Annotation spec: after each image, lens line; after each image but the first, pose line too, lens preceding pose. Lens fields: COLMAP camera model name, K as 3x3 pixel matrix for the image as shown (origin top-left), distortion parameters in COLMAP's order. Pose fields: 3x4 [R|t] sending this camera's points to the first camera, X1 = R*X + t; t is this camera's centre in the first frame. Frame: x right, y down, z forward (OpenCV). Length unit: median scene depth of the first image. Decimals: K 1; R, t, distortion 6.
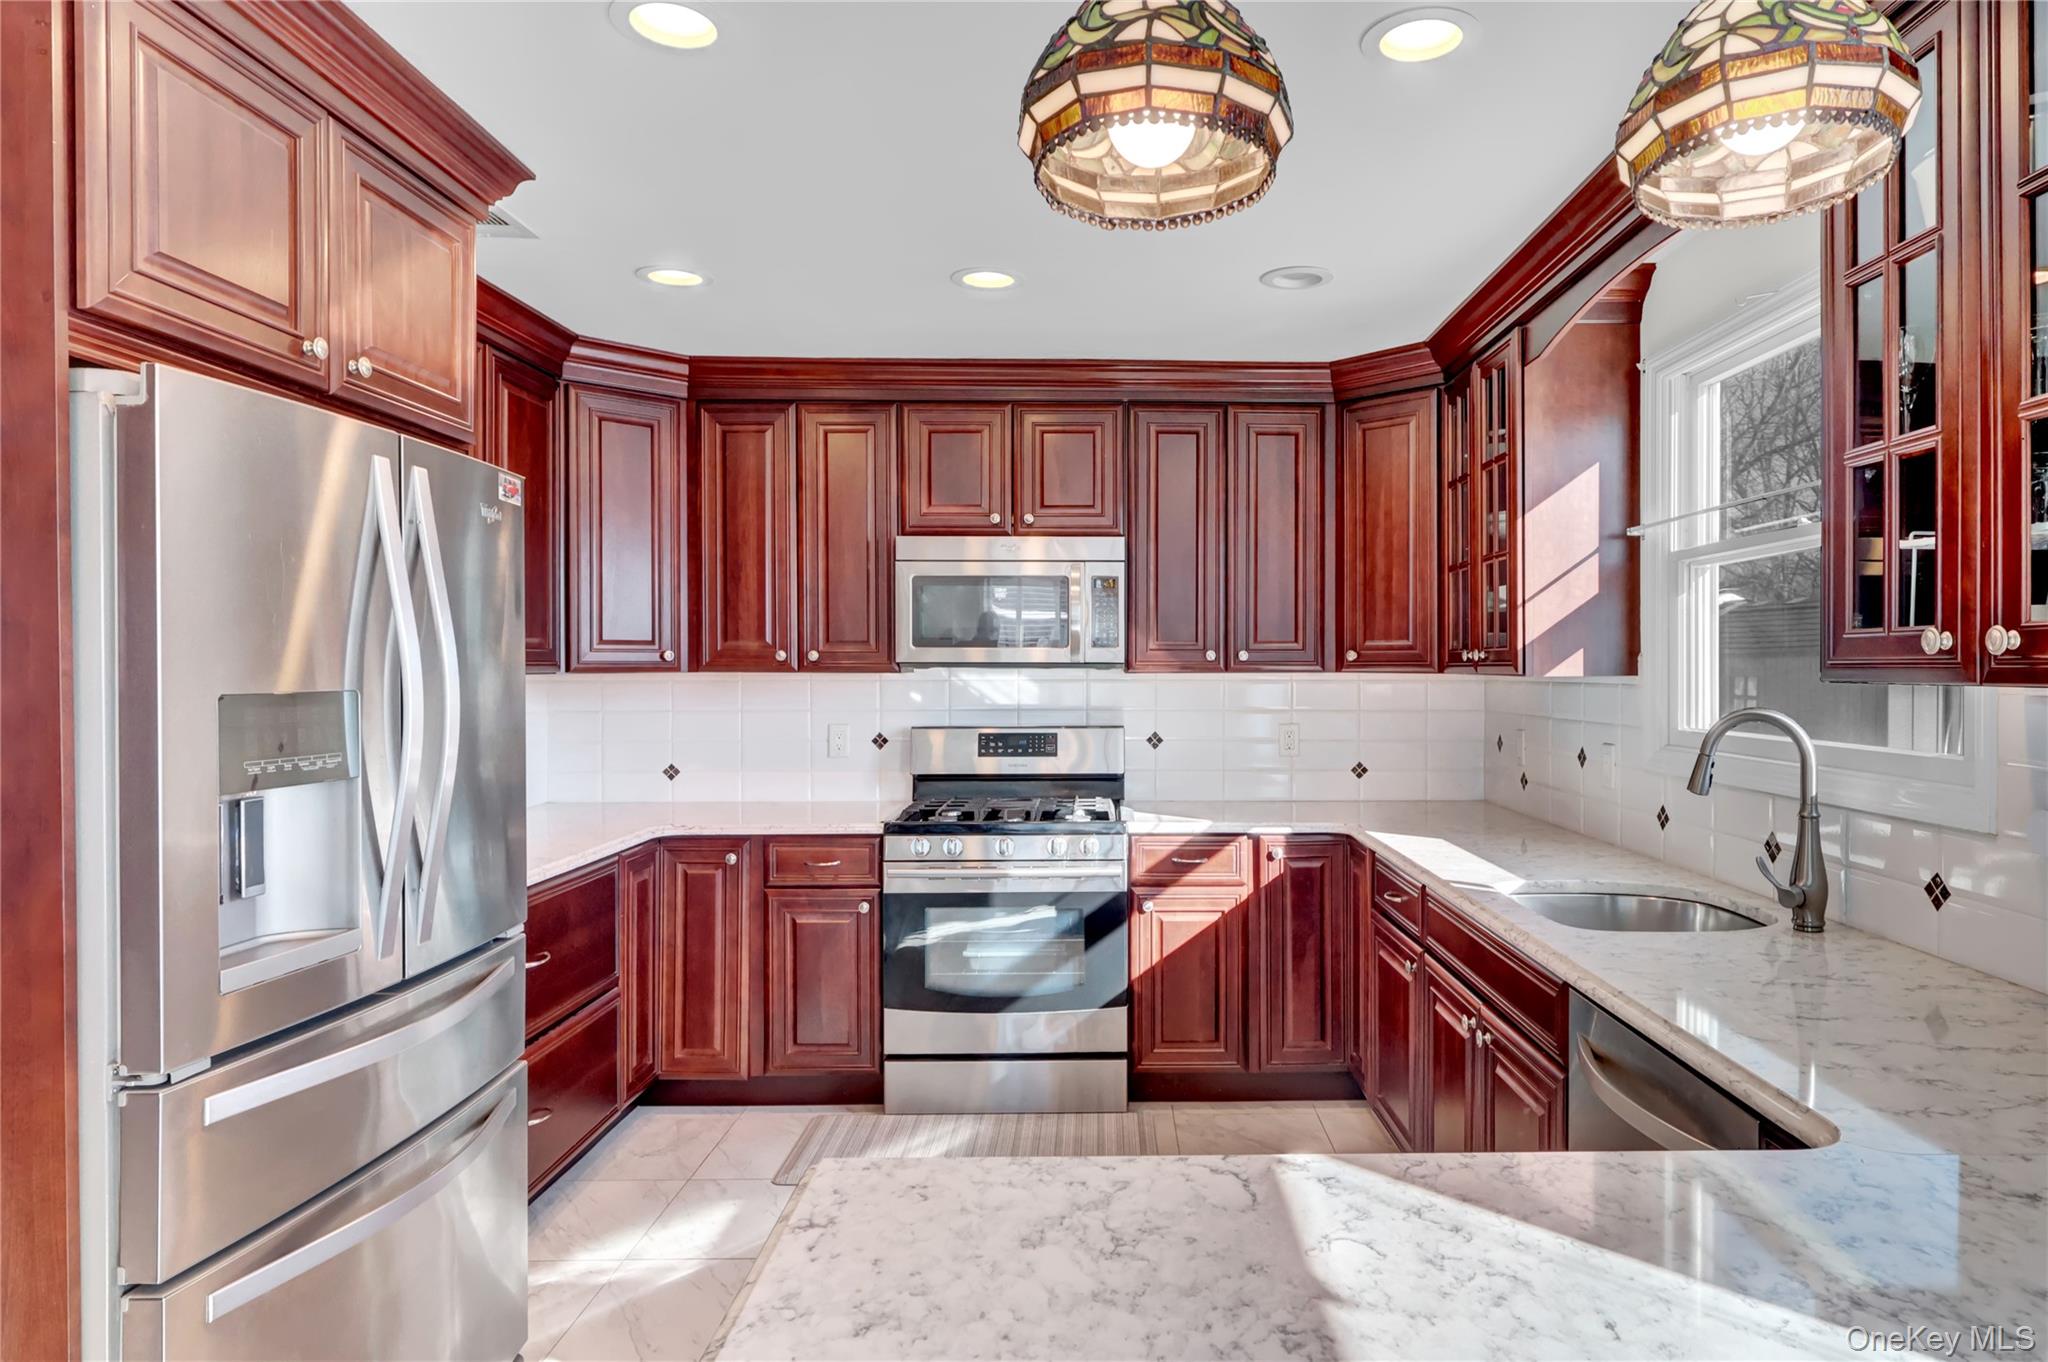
lens RADIAL K [[1227.5, 0, 1144.1], [0, 1227.5, 679.5], [0, 0, 1]] dist [0.001640, -0.000481]
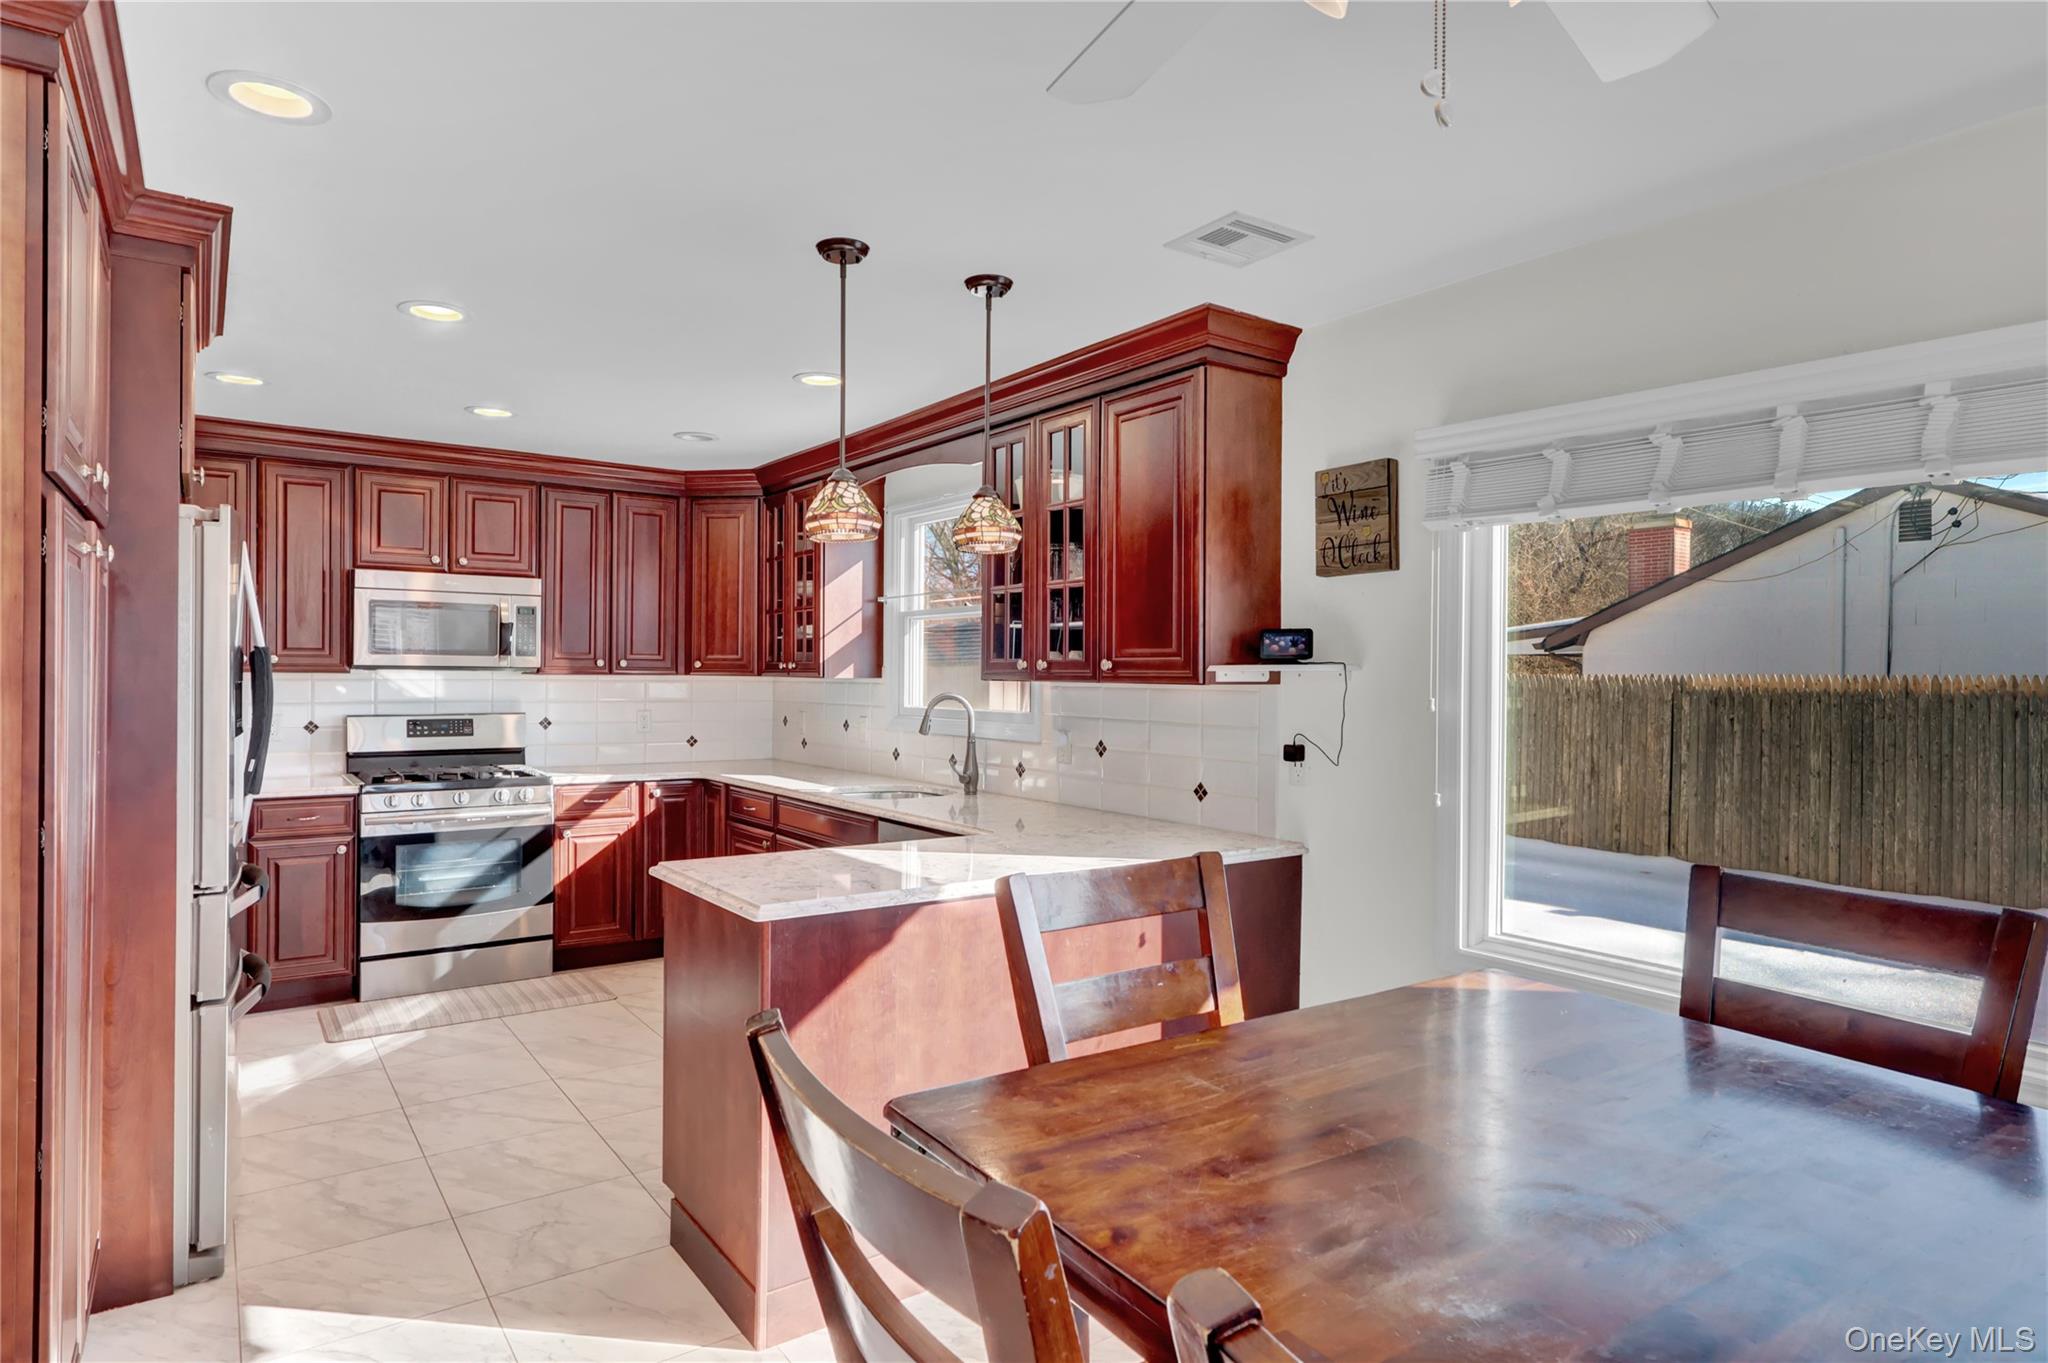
lens RADIAL K [[1214.8, 0, 1024.0], [0, 1214.8, 681.5], [0, 0, 1]] dist [-0.000204, 0.000467]
pose [[0.834640, 0.004790, 0.550775, -0.339718], [-0.003288, 0.999988, -0.003715, 0.006450], [-0.550786, 0.001290, 0.834645, -0.508979]]
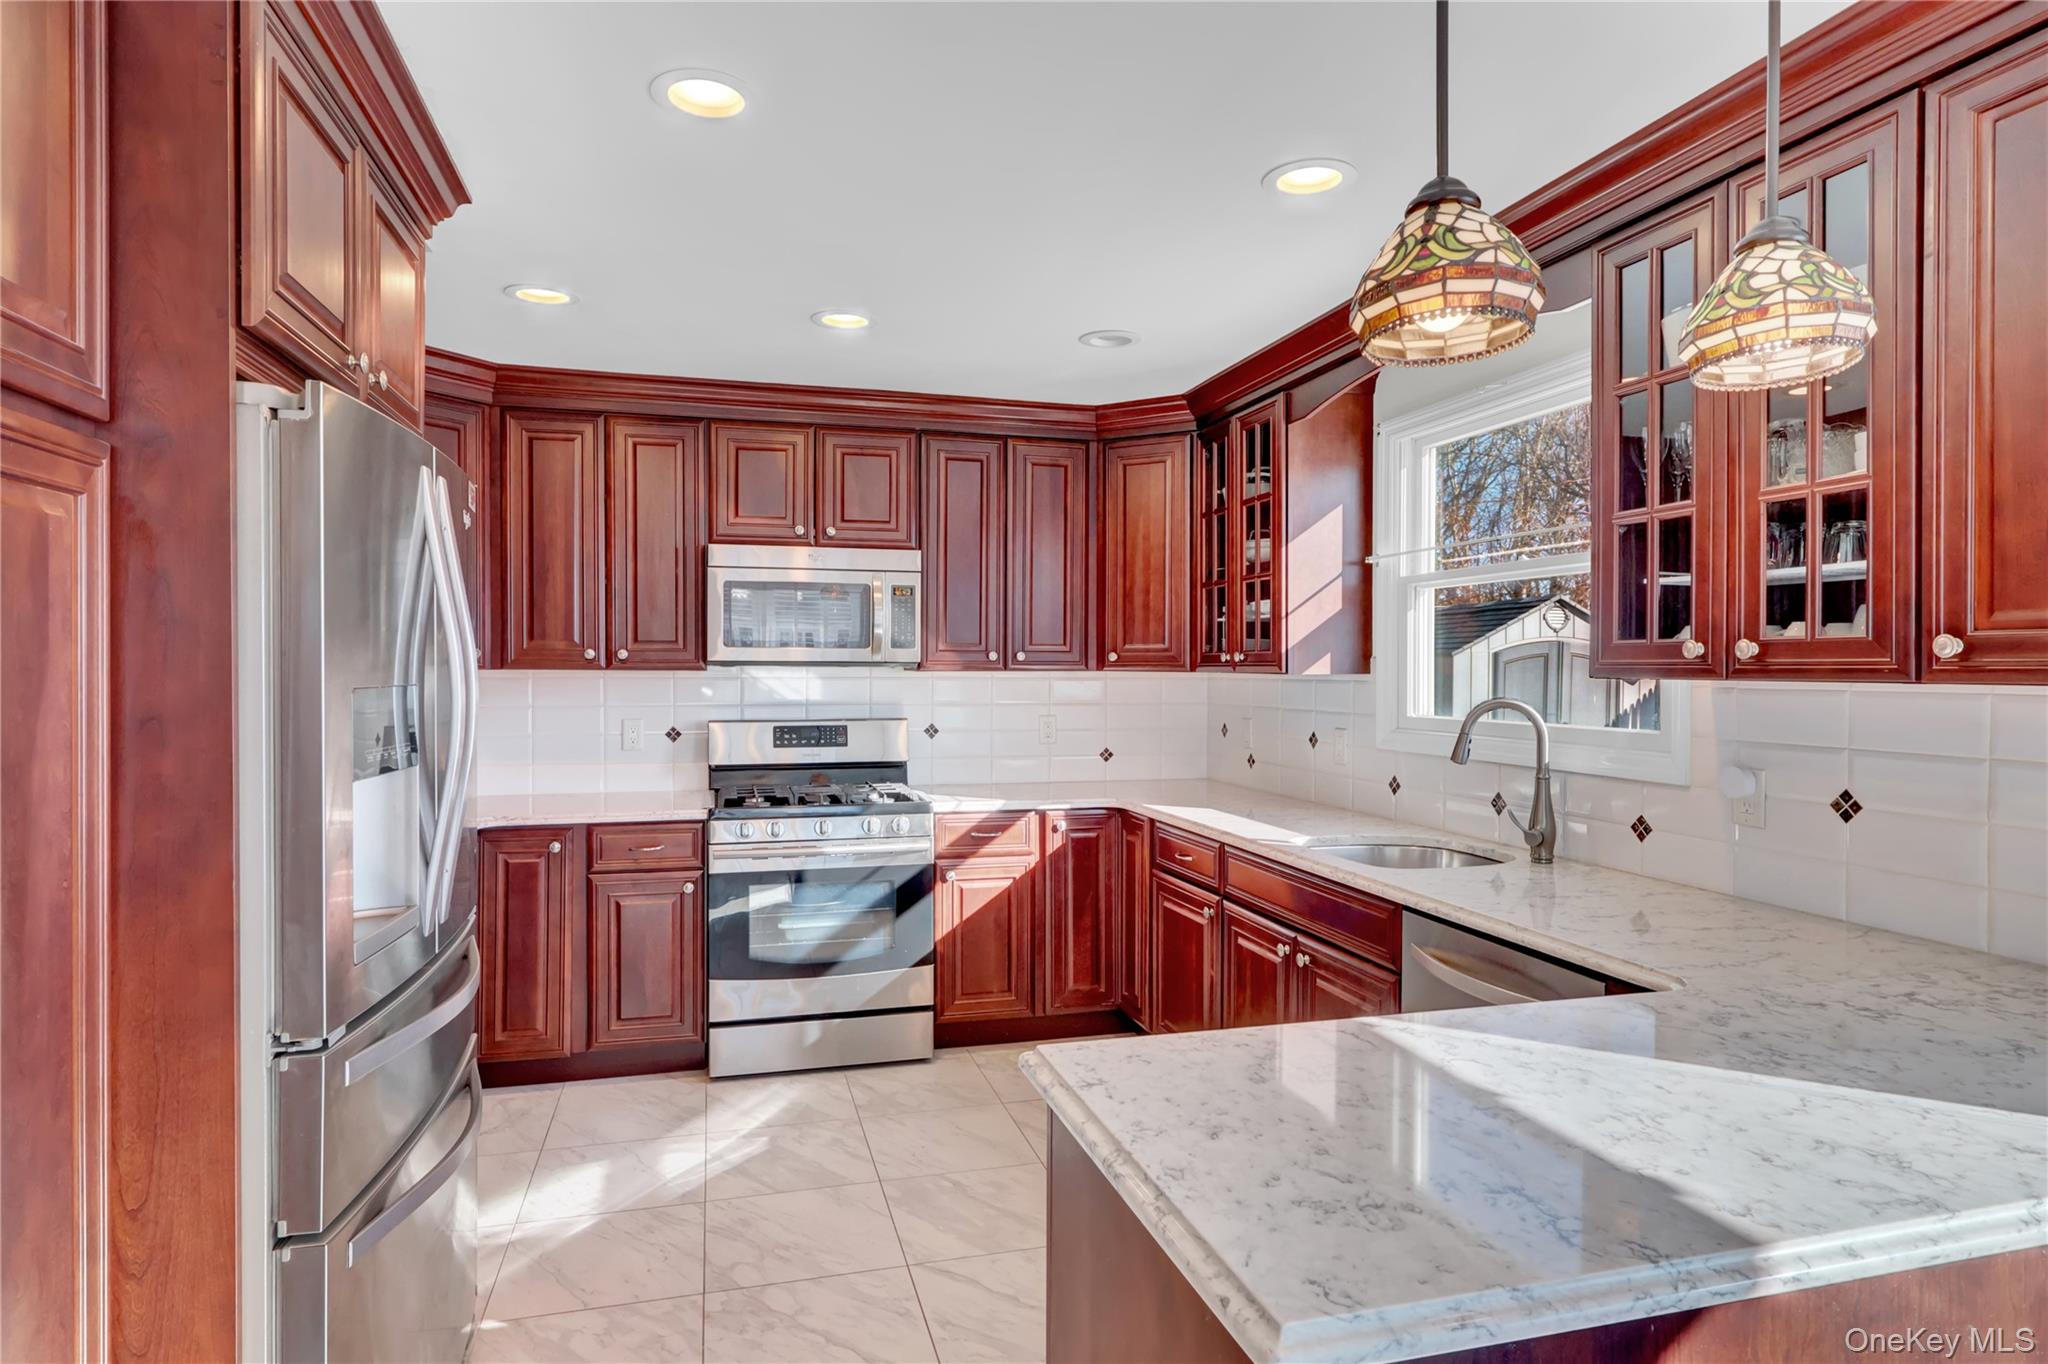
lens RADIAL K [[1157.4, 0, 1024.0], [0, 1157.4, 682.0], [0, 0, 1]] dist [0.000542, 0.000212]
pose [[0.970605, -0.000006, 0.240679, -0.188425], [-0.000683, 0.999996, 0.002780, 0.001717], [-0.240678, -0.002863, 0.970601, -0.057751]]
